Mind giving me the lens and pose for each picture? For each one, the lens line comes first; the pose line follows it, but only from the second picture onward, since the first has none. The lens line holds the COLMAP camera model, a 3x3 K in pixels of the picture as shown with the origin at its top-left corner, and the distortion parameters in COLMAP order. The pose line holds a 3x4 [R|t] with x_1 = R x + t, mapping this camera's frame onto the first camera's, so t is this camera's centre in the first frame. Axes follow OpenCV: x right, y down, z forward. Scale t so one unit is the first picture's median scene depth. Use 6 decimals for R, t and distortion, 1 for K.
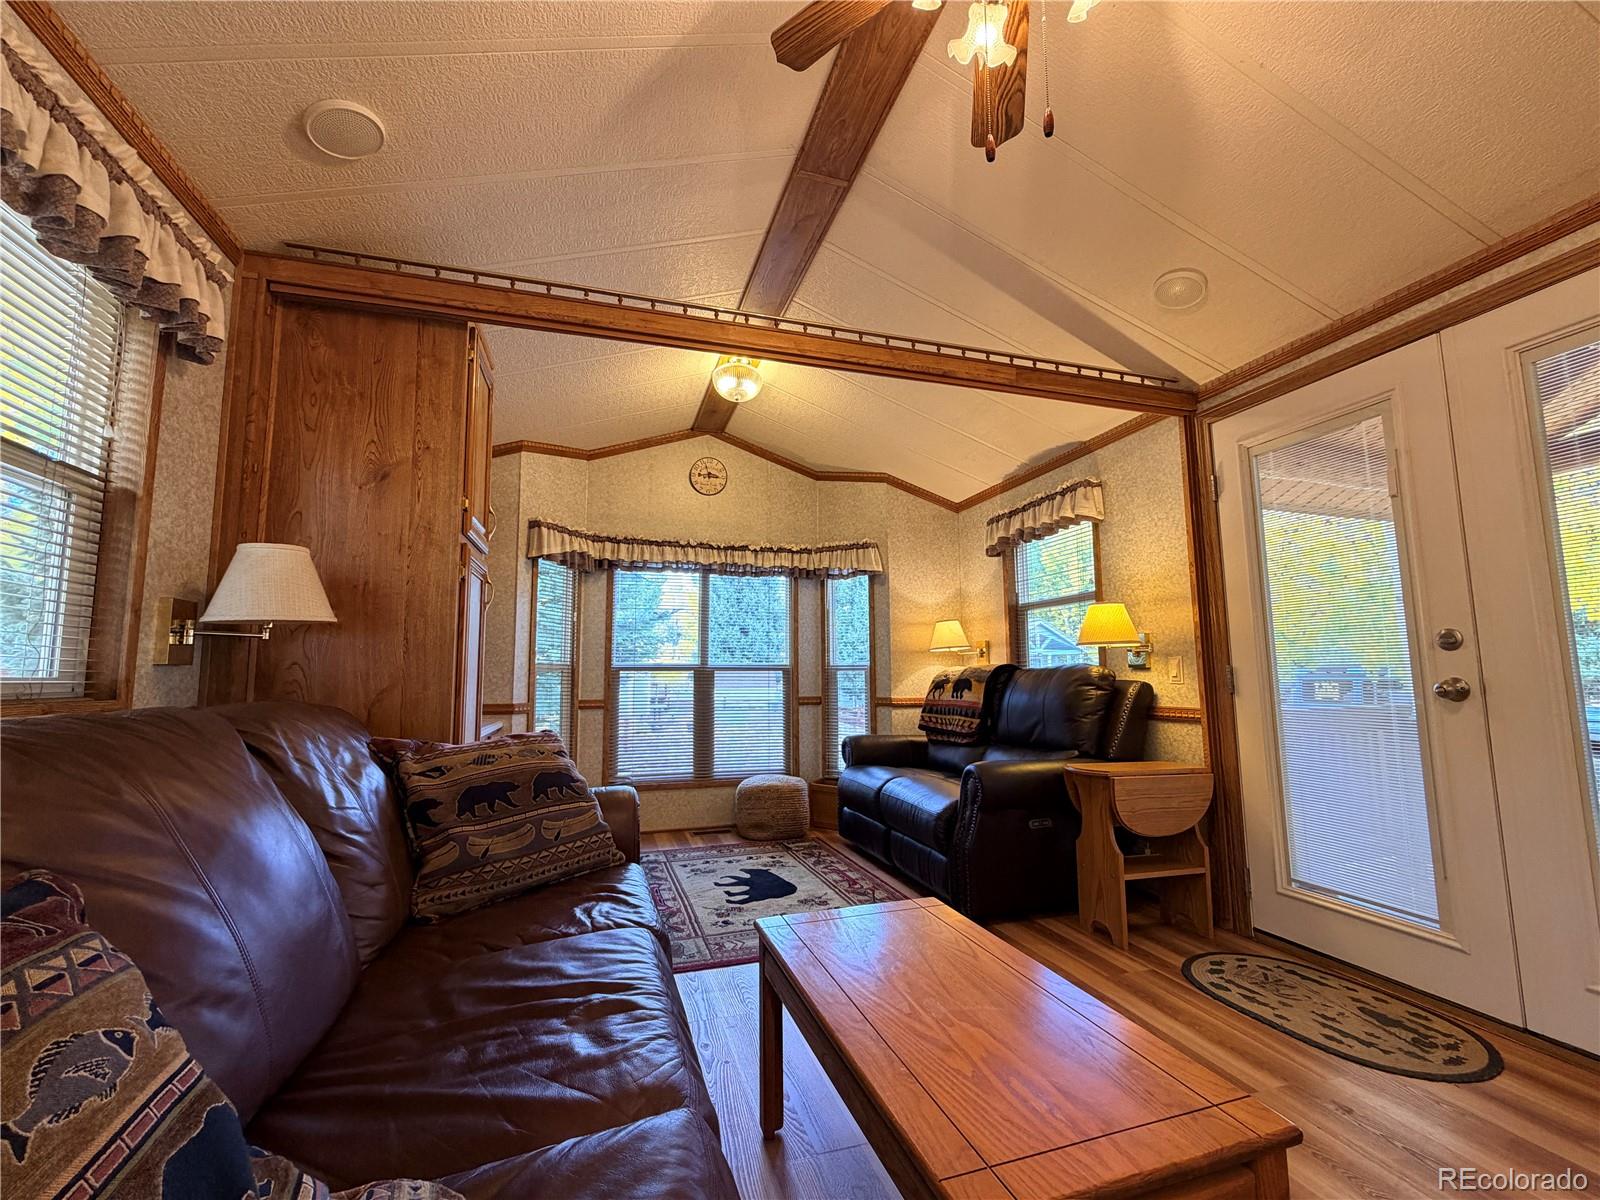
lens RADIAL K [[668.3, 0, 801.5], [0, 668.3, 602.0], [0, 0, 1]] dist [-0.001173, 0.001022]
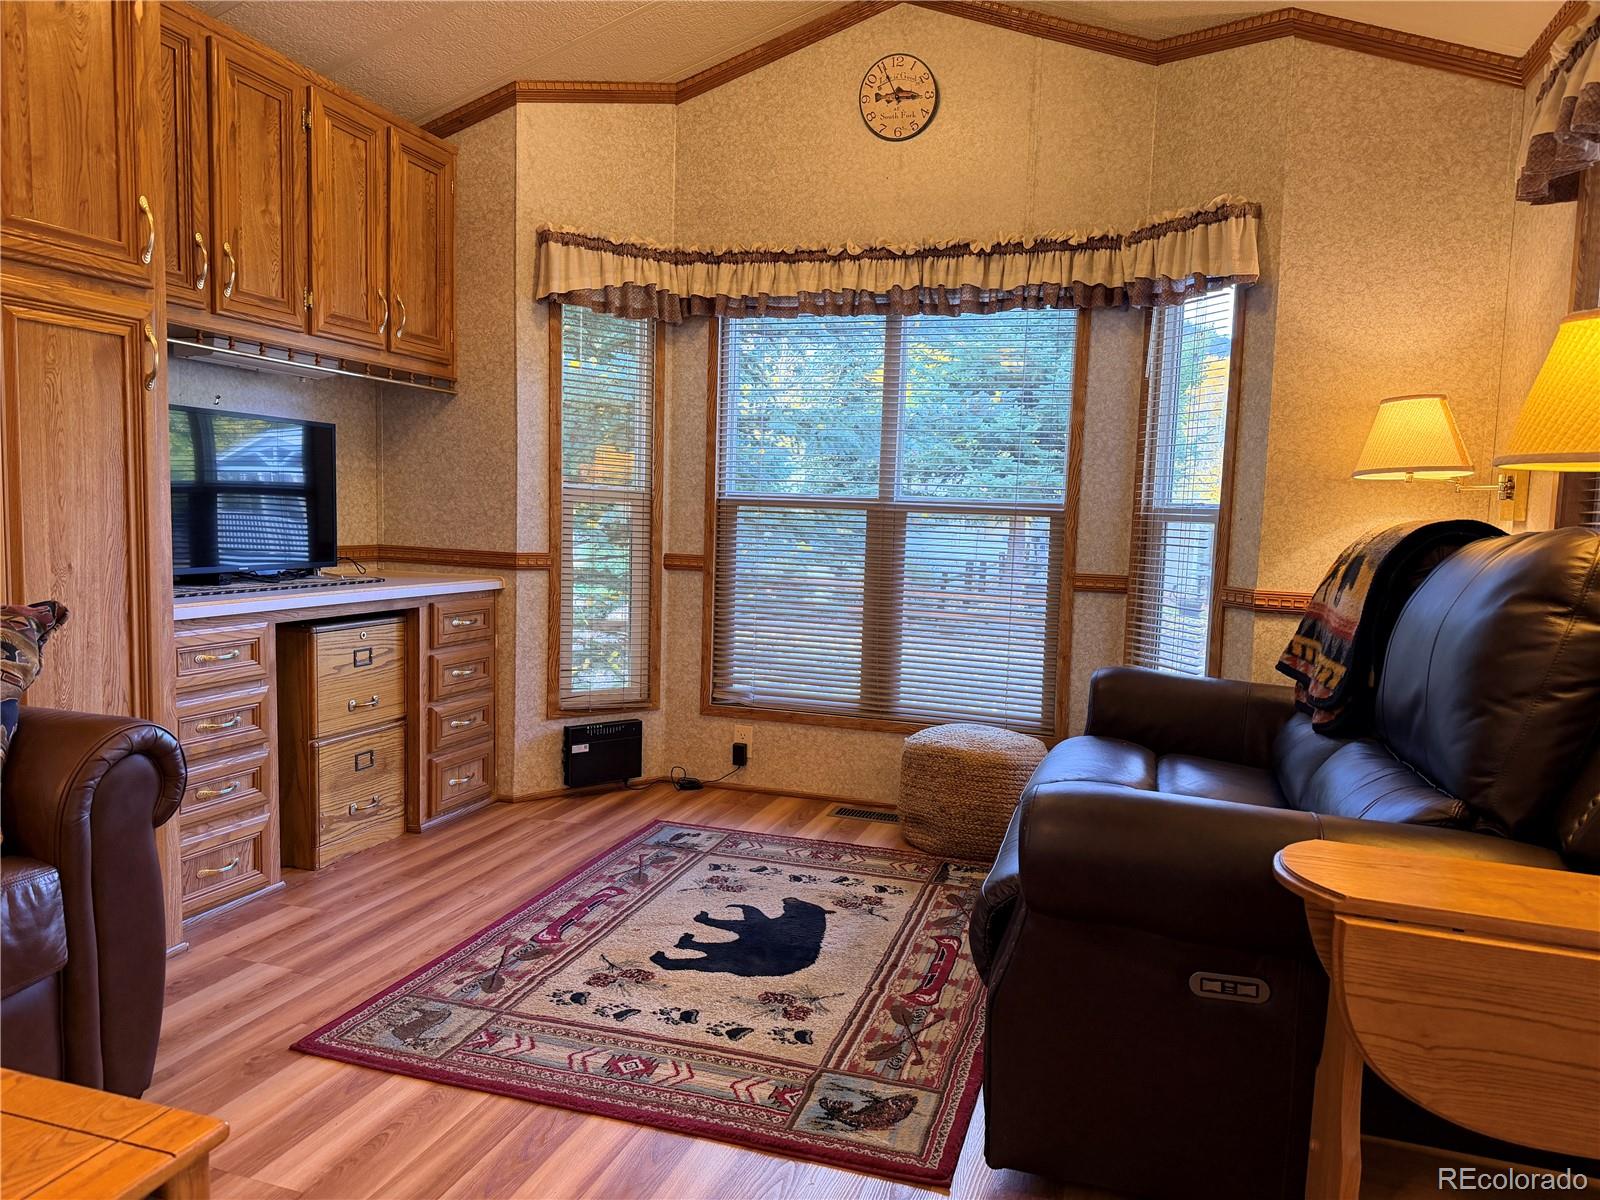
lens RADIAL K [[1122.1, 0, 788.7], [0, 1122.1, 608.6], [0, 0, 1]] dist [0.058061, -0.069408]
pose [[0.818902, 0.084981, -0.567607, 0.472023], [0.026022, 0.982463, 0.184635, 0.027160], [0.573343, -0.165968, 0.802329, 0.426488]]
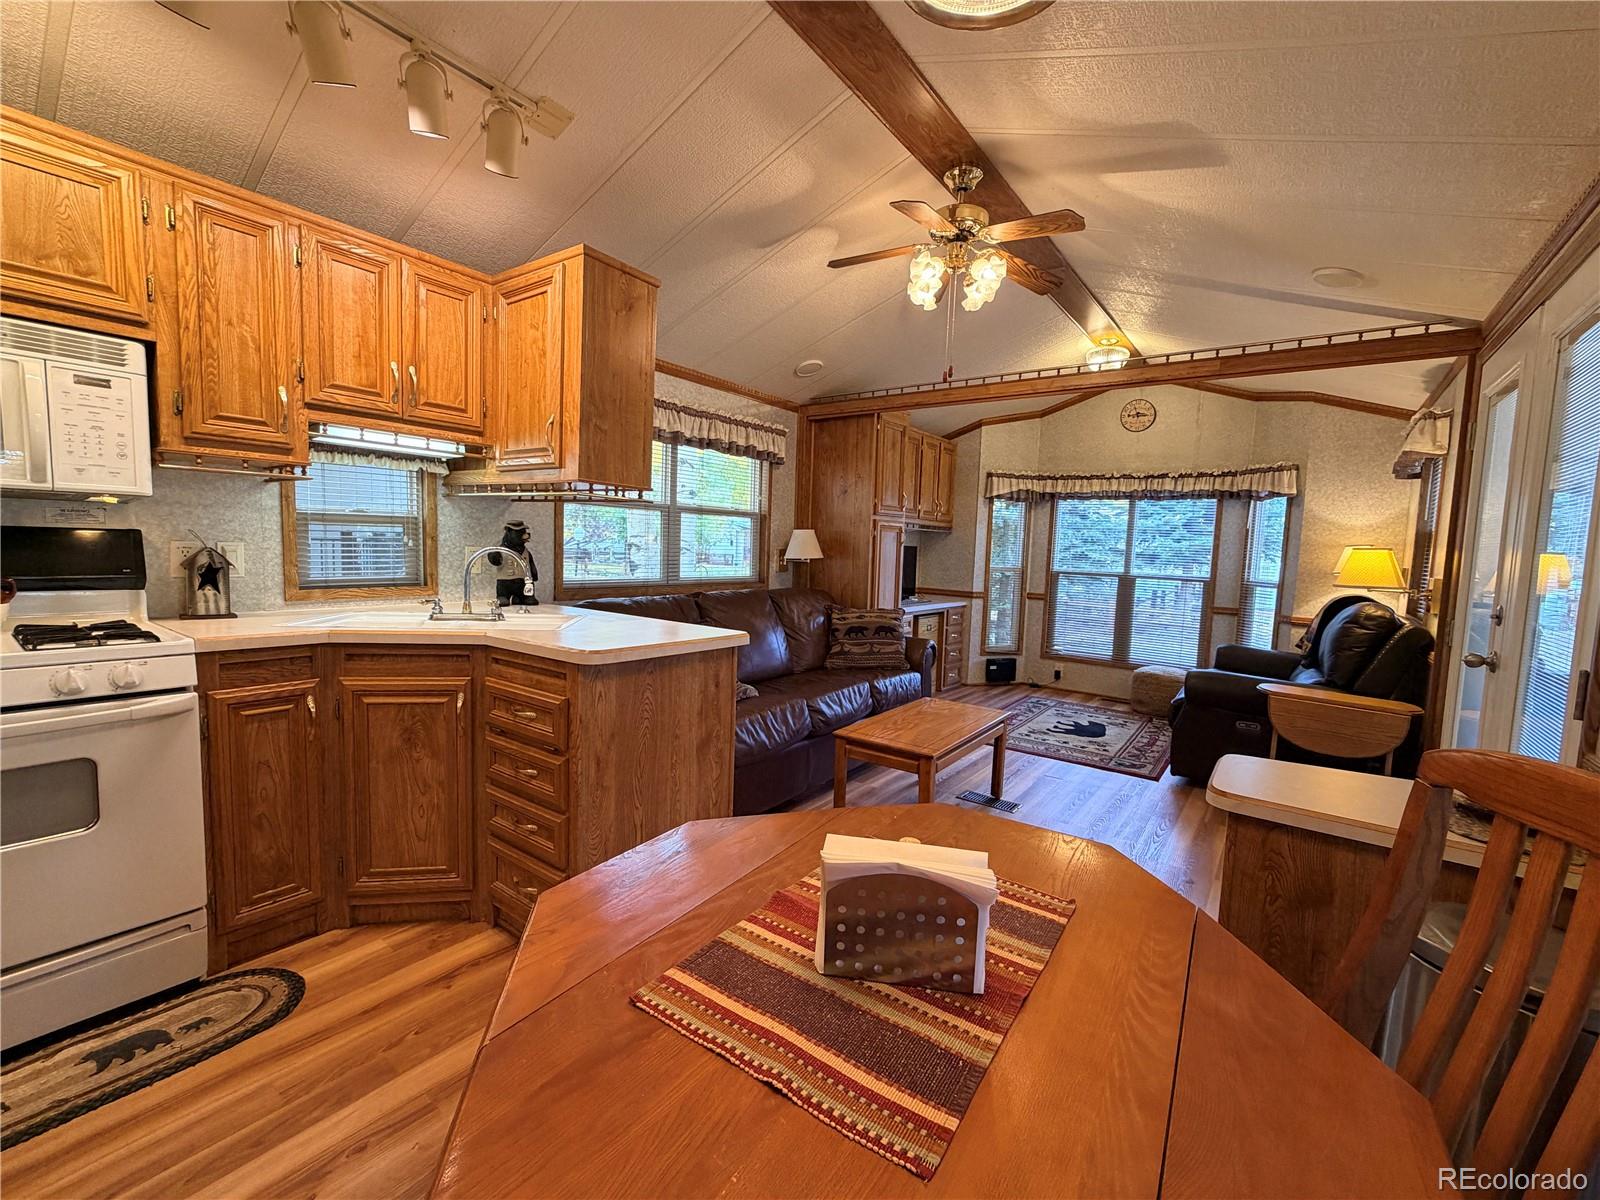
lens RADIAL K [[668.3, 0, 798.9], [0, 668.3, 601.3], [0, 0, 1]] dist [-0.001173, 0.001022]
pose [[0.590692, 0.098475, -0.800865, 0.817417], [0.048686, 0.986367, 0.157193, -0.131481], [0.805427, -0.131843, 0.577845, -0.358627]]
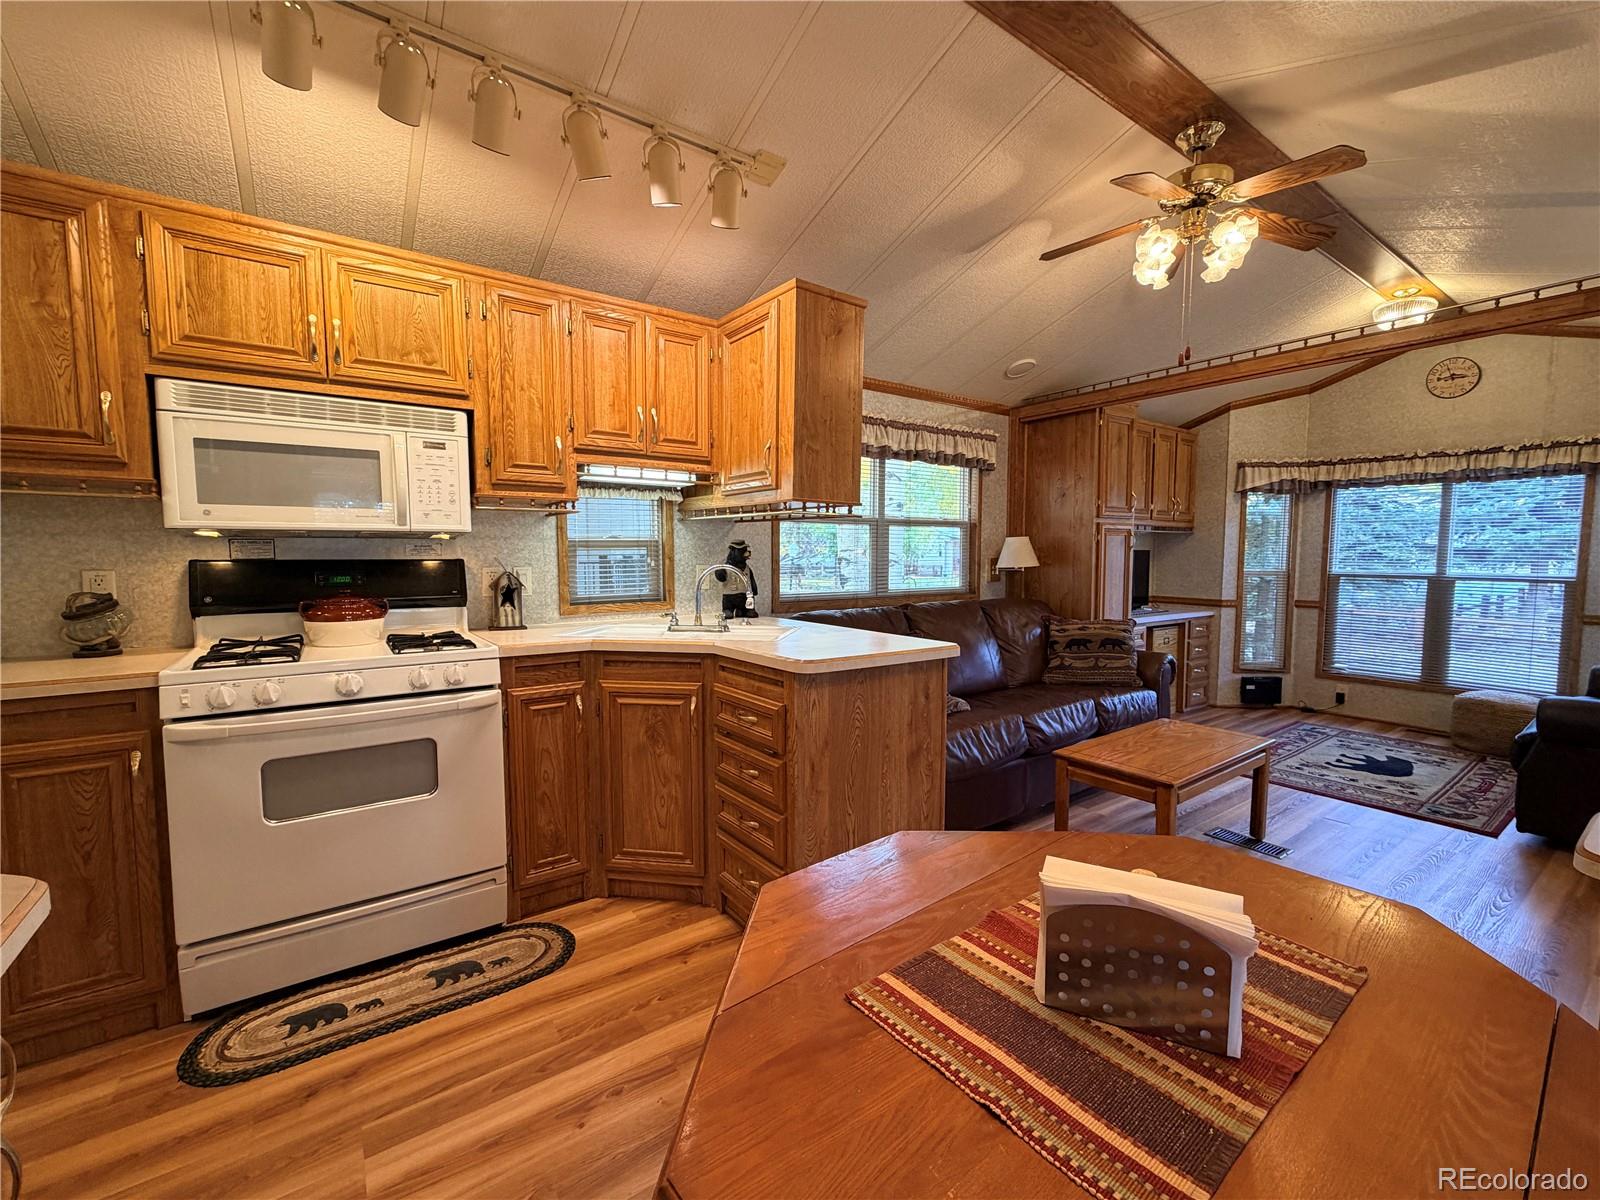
lens RADIAL K [[668.3, 0, 797.8], [0, 668.3, 601.5], [0, 0, 1]] dist [-0.001173, 0.001022]
pose [[0.317398, 0.078327, -0.945052, 0.821711], [0.101652, 0.988030, 0.116029, -0.131317], [0.942829, -0.132894, 0.305636, -0.361297]]
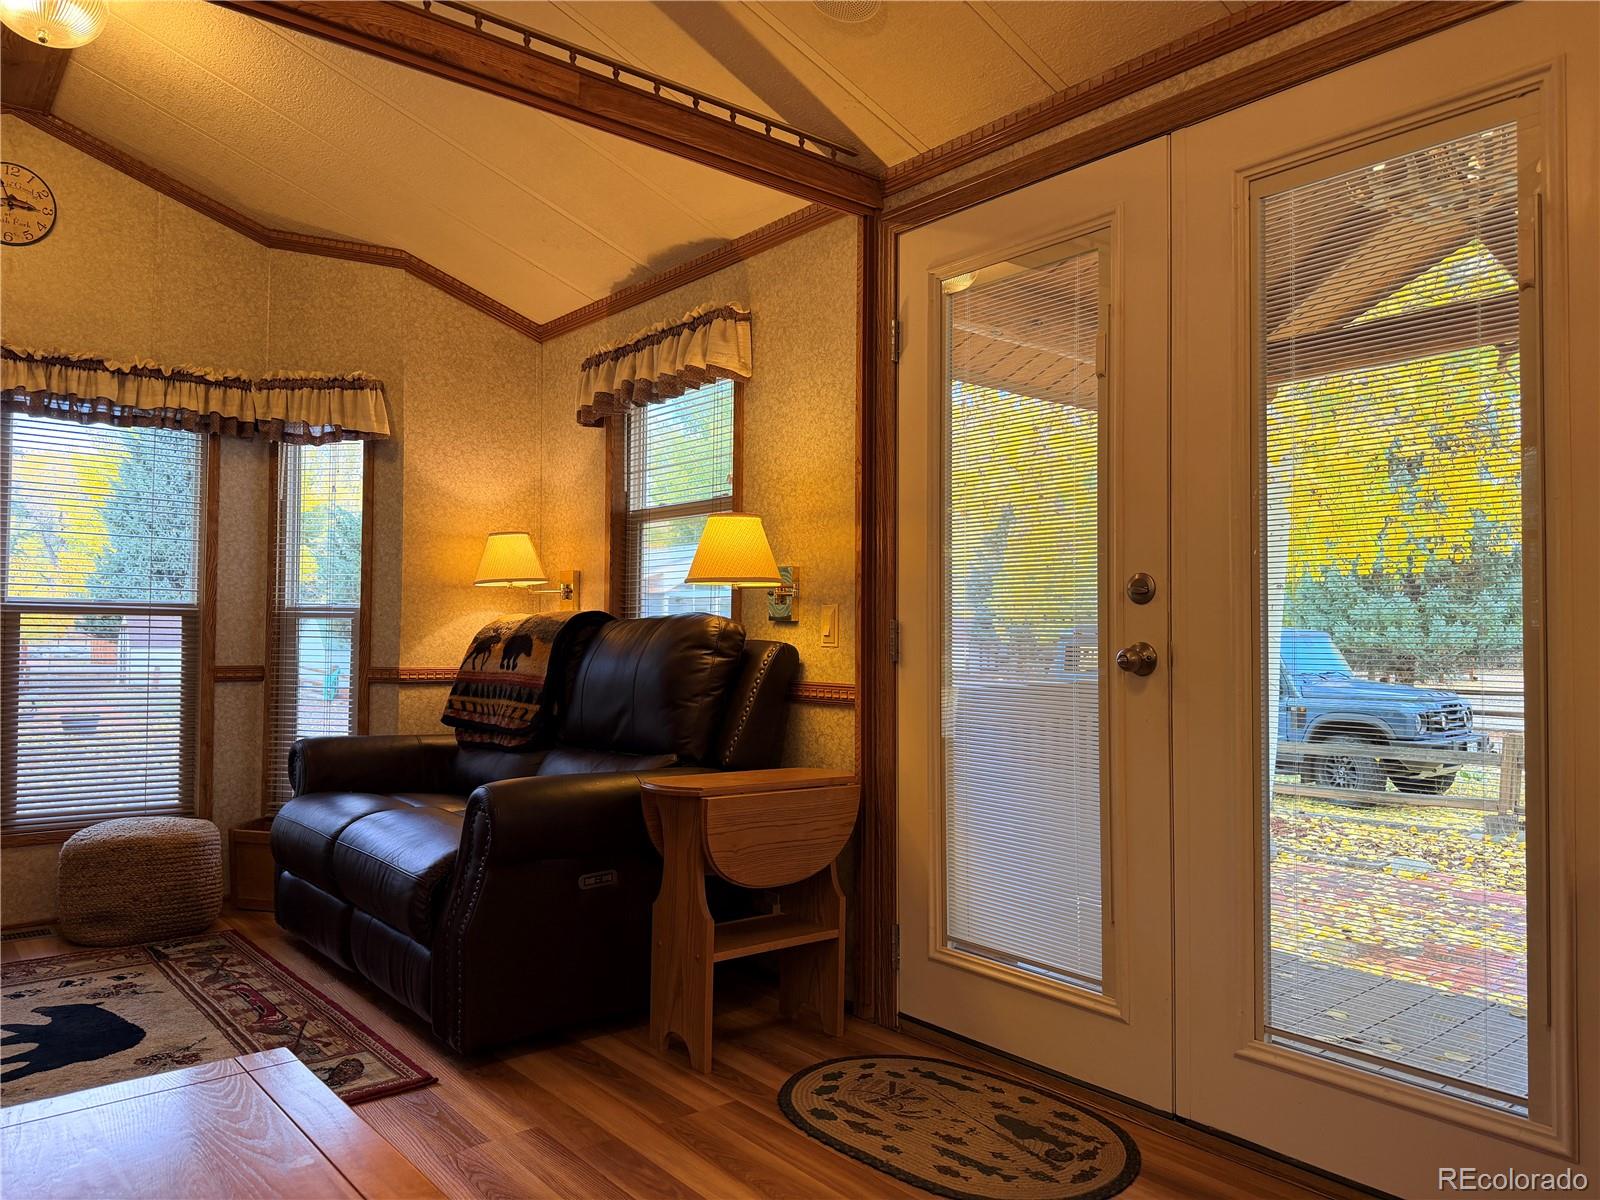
lens RADIAL K [[1122.1, 0, 806.0], [0, 1122.1, 600.0], [0, 0, 1]] dist [0.058061, -0.069408]
pose [[0.922345, 0.024778, 0.385573, 0.132029], [-0.056683, 0.995822, 0.071599, 0.002997], [-0.382187, -0.087895, 0.919895, 0.032367]]
